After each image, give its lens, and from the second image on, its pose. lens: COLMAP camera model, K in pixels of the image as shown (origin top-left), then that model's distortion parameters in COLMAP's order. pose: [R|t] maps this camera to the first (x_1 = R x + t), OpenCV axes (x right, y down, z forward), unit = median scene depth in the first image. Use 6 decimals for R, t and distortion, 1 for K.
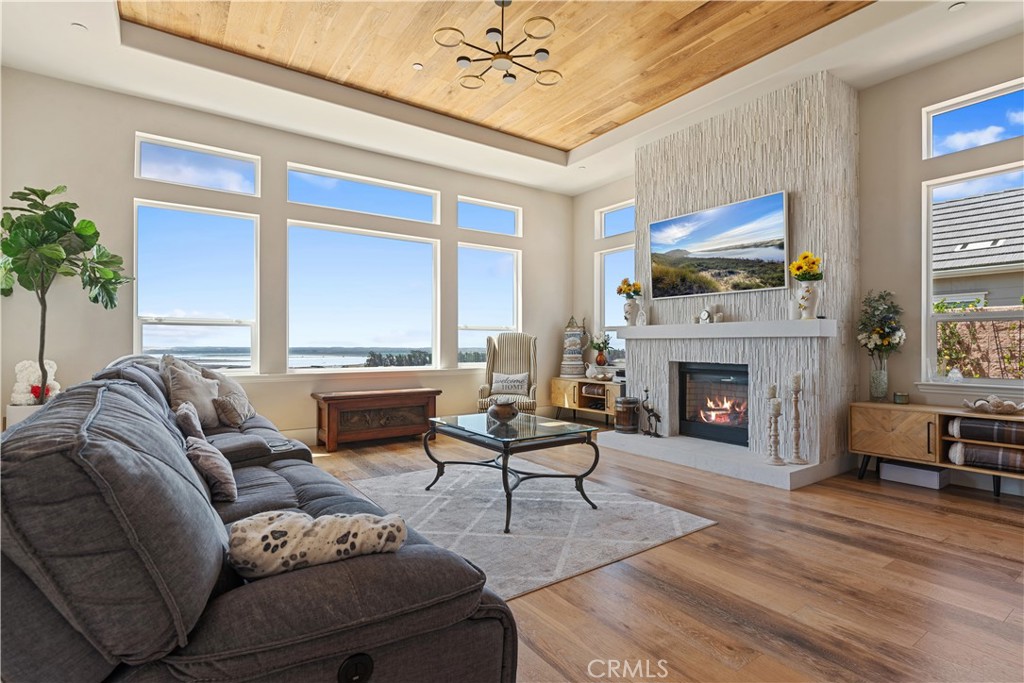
lens RADIAL K [[492.9, 0, 514.7], [0, 492.9, 342.9], [0, 0, 1]] dist [-0.000503, 0.000668]
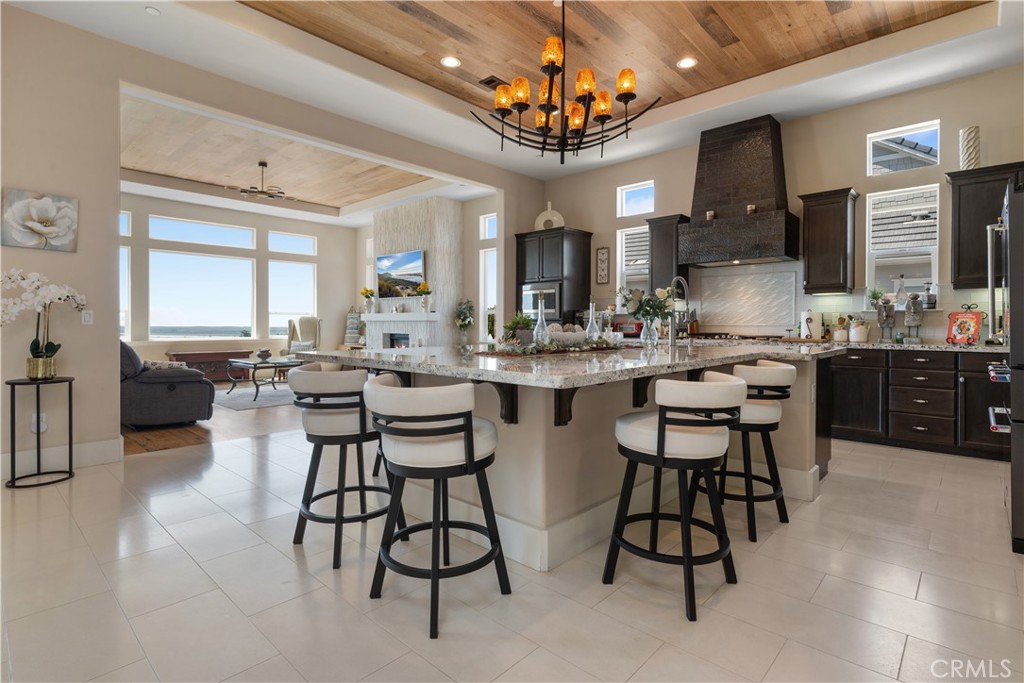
lens RADIAL K [[503.4, 0, 513.7], [0, 503.4, 324.3], [0, 0, 1]] dist [0.000800, 0.000301]
pose [[0.979323, 0.002304, 0.202290, 0.422002], [-0.003102, 0.999989, 0.003628, -0.004491], [-0.202279, -0.004181, 0.979319, -0.973307]]
